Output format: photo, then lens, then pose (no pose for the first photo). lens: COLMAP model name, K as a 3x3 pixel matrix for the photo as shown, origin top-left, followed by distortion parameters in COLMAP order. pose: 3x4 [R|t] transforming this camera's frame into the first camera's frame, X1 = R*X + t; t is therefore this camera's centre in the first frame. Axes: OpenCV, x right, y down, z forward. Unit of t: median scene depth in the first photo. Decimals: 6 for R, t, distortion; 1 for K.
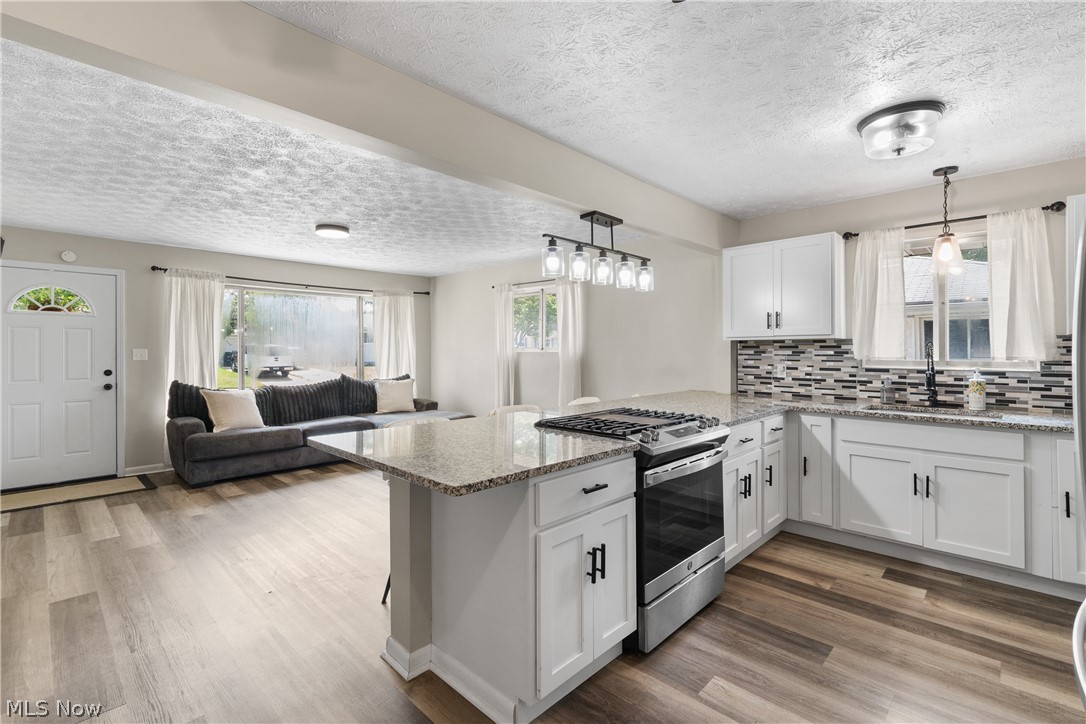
lens RADIAL K [[482.9, 0, 550.8], [0, 482.9, 350.5], [0, 0, 1]] dist [0.004640, -0.003579]
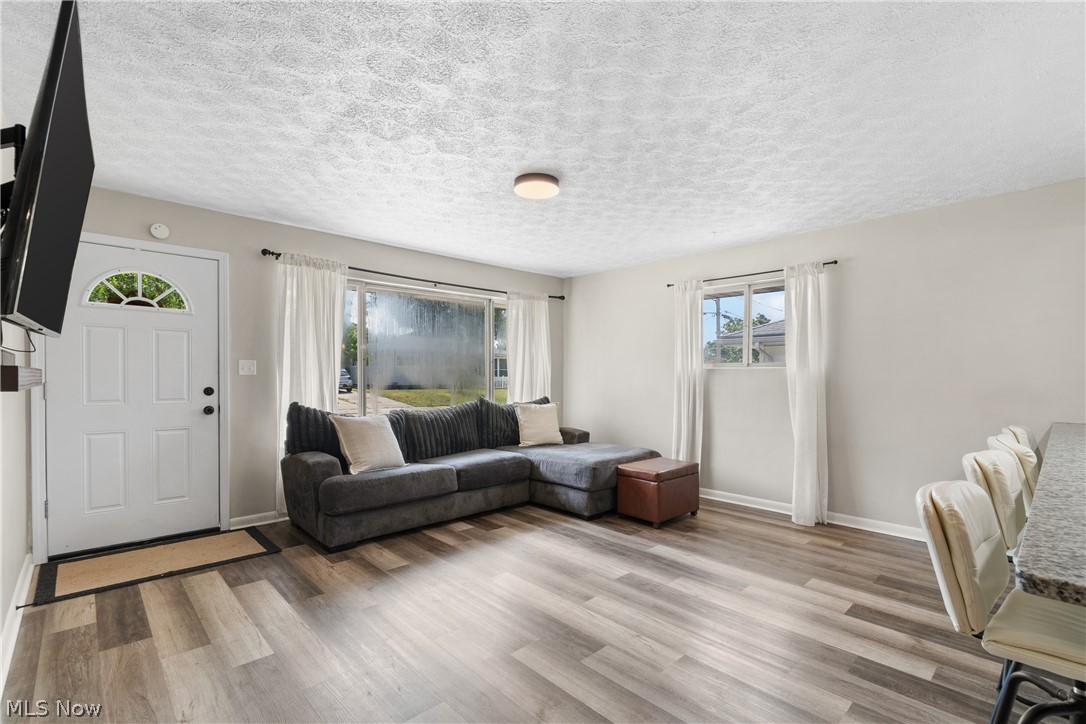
lens RADIAL K [[482.9, 0, 552.5], [0, 482.9, 383.0], [0, 0, 1]] dist [0.004640, -0.003579]
pose [[0.998984, 0.006334, -0.044615, -0.433954], [-0.005649, 0.999865, 0.015452, 0.023114], [0.044706, -0.015184, 0.998885, 0.343619]]
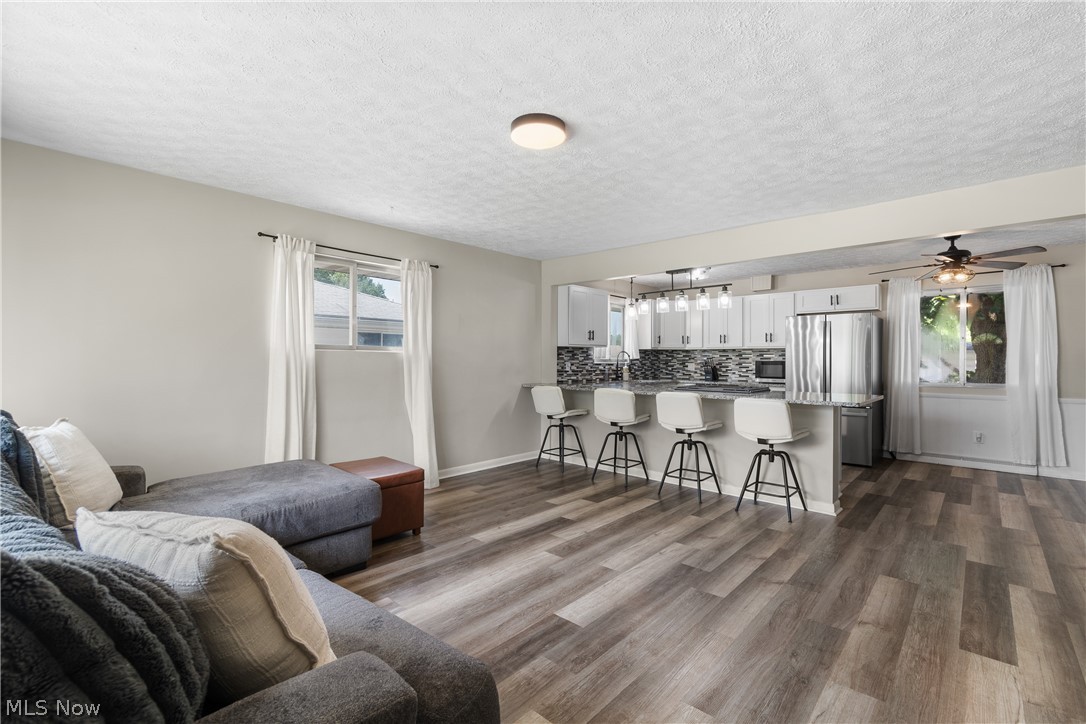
lens RADIAL K [[482.9, 0, 551.8], [0, 482.9, 357.7], [0, 0, 1]] dist [0.004640, -0.003579]
pose [[-0.029438, 0.005753, 0.999550, -1.109934], [-0.006150, 0.999963, -0.005937, 0.023322], [-0.999548, -0.006322, -0.029401, 1.096520]]
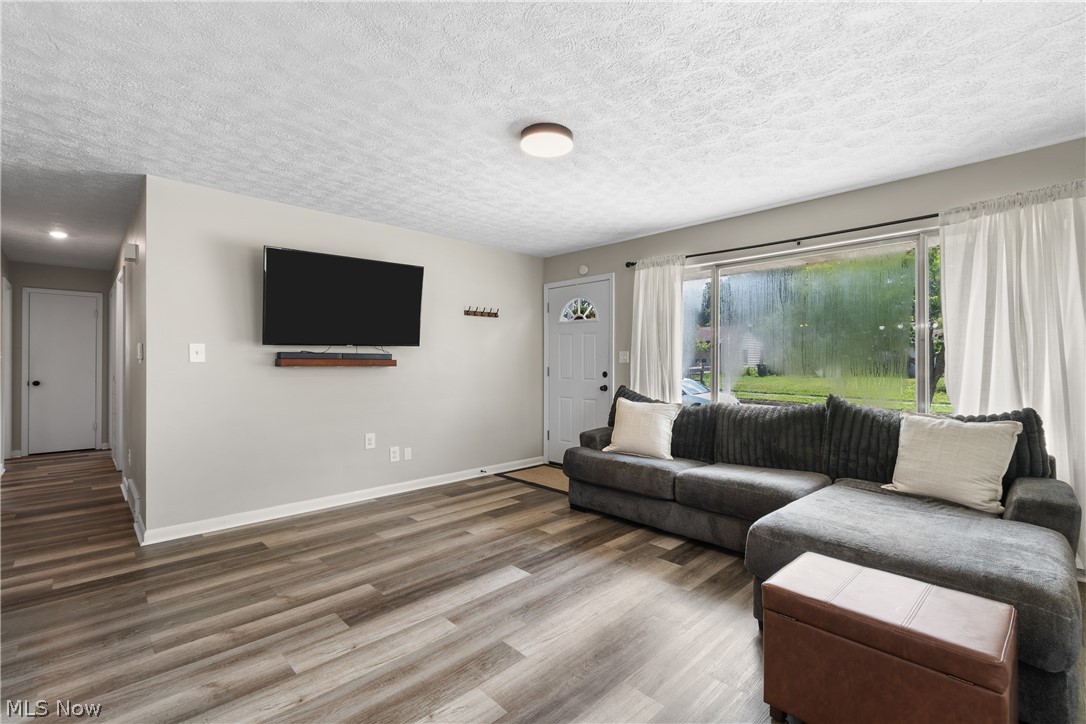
lens RADIAL K [[482.9, 0, 556.1], [0, 482.9, 360.3], [0, 0, 1]] dist [0.004640, -0.003579]
pose [[-0.021943, -0.003474, -0.999753, 0.150388], [-0.003805, 0.999987, -0.003391, 0.023811], [0.999752, 0.003730, -0.021956, 1.123966]]
